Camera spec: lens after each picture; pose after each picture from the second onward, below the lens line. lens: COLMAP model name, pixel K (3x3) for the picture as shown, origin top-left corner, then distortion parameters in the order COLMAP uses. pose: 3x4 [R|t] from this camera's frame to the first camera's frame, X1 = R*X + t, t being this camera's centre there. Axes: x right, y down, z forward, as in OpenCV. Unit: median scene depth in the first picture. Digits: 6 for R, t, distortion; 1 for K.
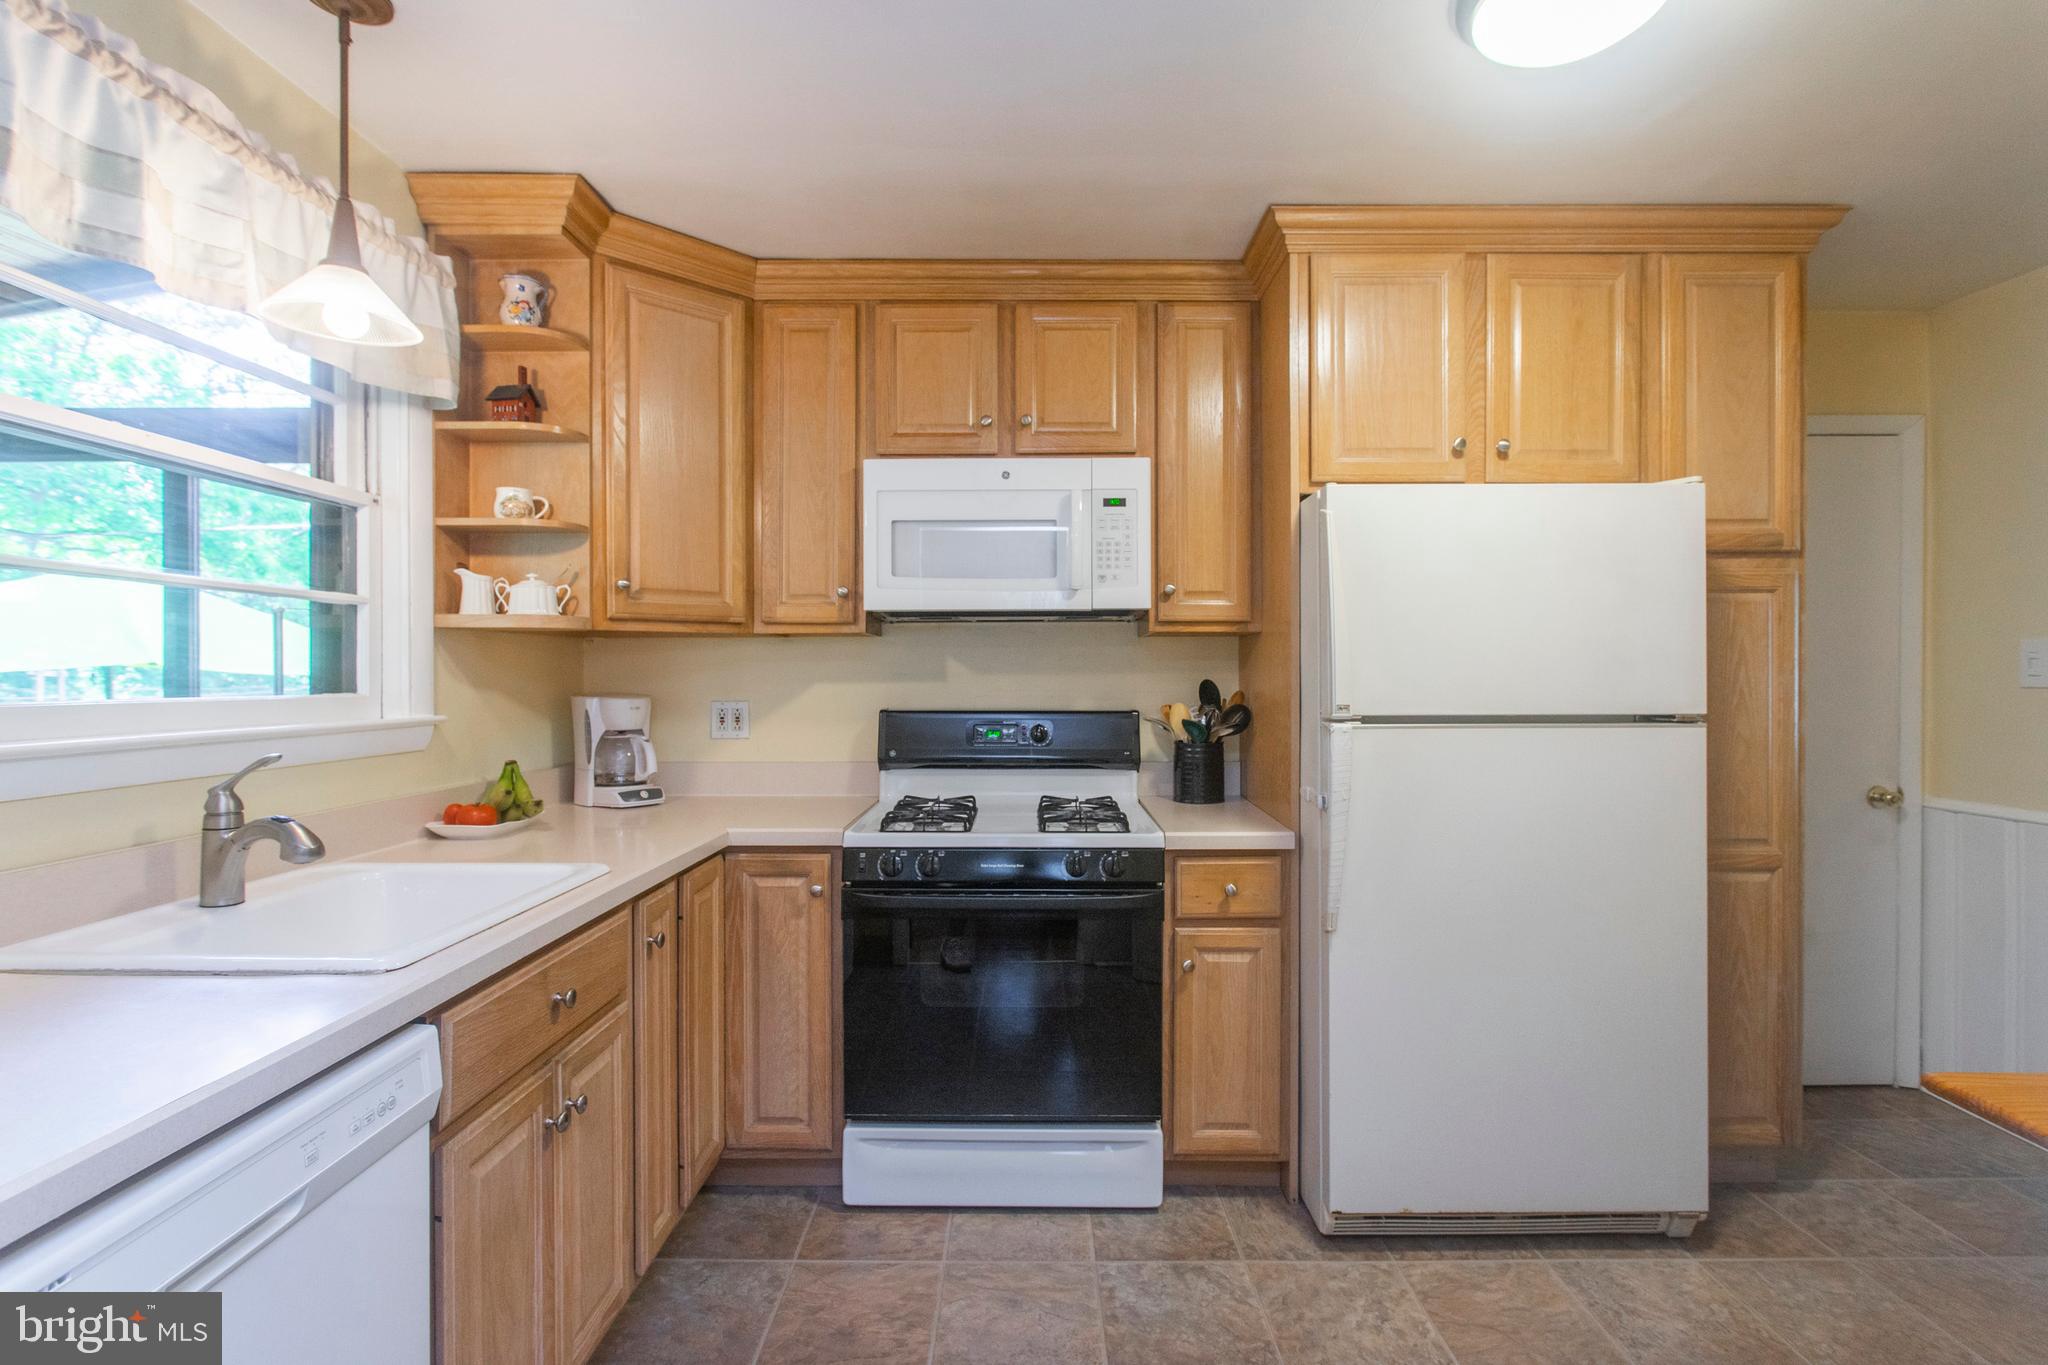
lens RADIAL K [[962.7, 0, 1031.2], [0, 962.7, 680.3], [0, 0, 1]] dist [-0.005948, 0.002485]
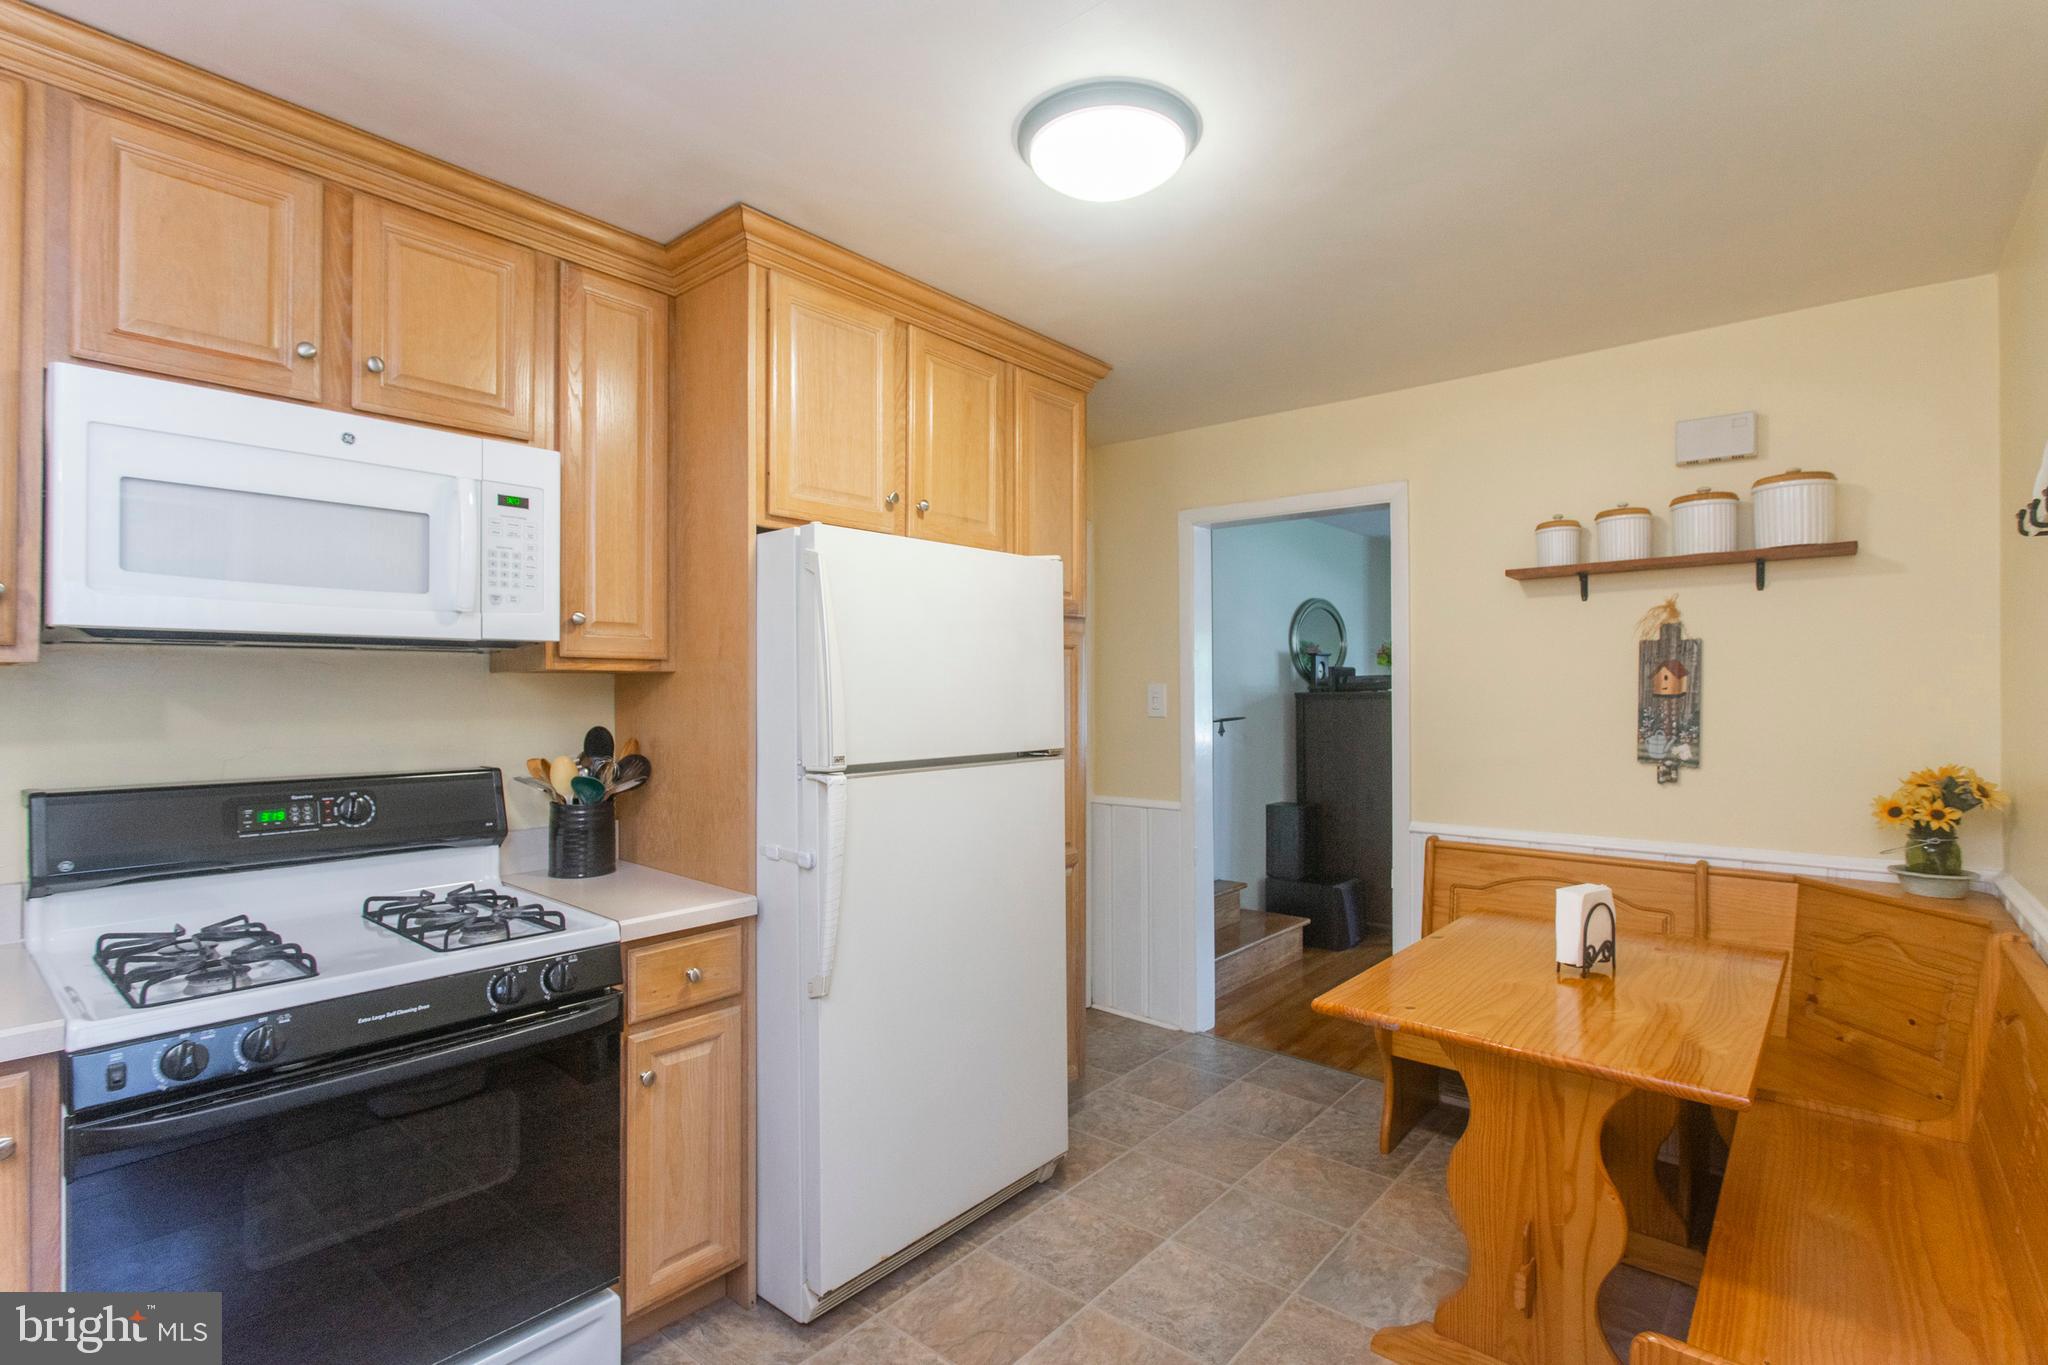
lens RADIAL K [[962.7, 0, 1033.4], [0, 962.7, 686.8], [0, 0, 1]] dist [-0.005948, 0.002485]
pose [[0.649484, 0.004026, 0.760365, -0.243557], [0.005794, 0.999931, -0.010244, -0.028508], [-0.760353, 0.011059, 0.649416, 0.201786]]
